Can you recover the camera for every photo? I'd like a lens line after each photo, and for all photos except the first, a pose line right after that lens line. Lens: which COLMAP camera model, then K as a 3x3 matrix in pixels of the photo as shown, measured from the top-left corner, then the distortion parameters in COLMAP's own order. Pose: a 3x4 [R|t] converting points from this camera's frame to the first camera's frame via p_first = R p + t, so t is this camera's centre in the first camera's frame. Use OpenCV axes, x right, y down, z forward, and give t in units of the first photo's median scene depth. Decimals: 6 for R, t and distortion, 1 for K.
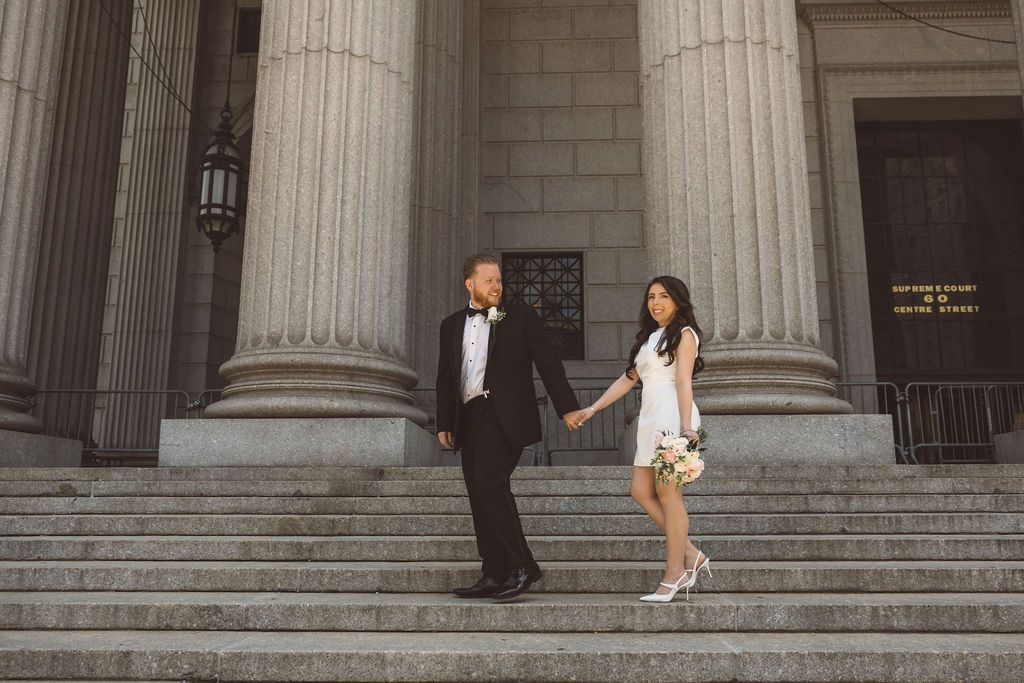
lens RADIAL K [[773.0, 0, 529.5], [0, 773.0, 347.1], [0, 0, 1]] dist [0.002231, 0.000565]
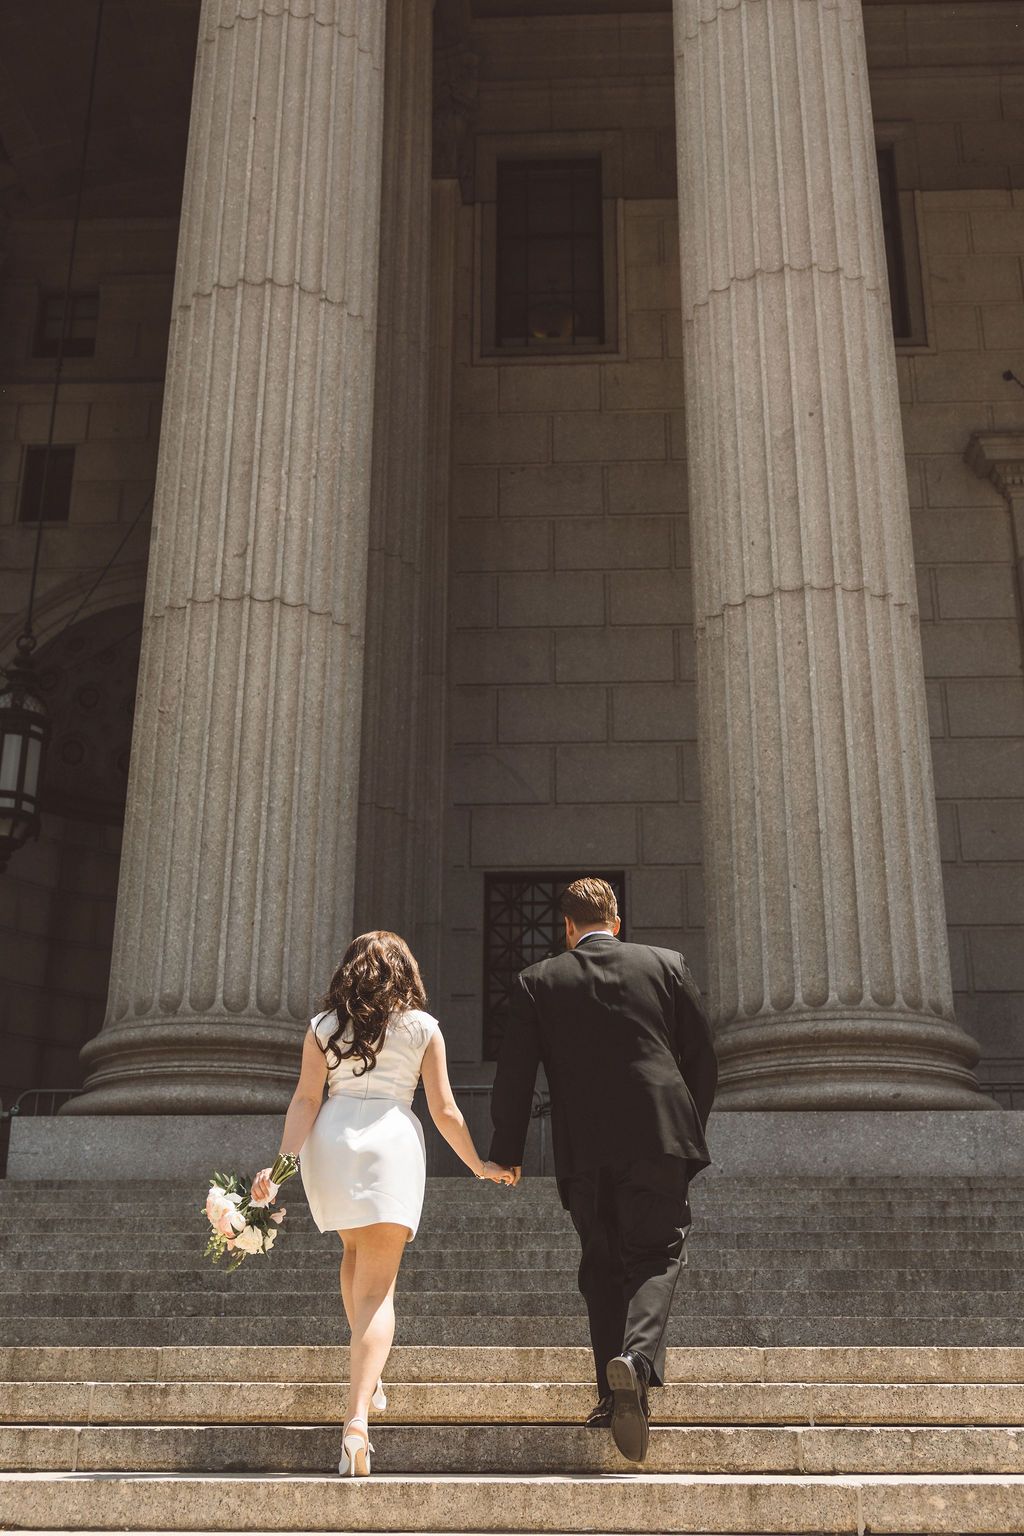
lens RADIAL K [[1704.4, 0, 512.0], [0, 1704.4, 768.0], [0, 0, 1]] dist [-0.022527, -0.004982]
pose [[0.999935, 0.001468, -0.011286, -0.001607], [-0.003408, 0.984751, -0.173934, 0.044510], [0.010858, 0.173961, 0.984693, -0.537426]]
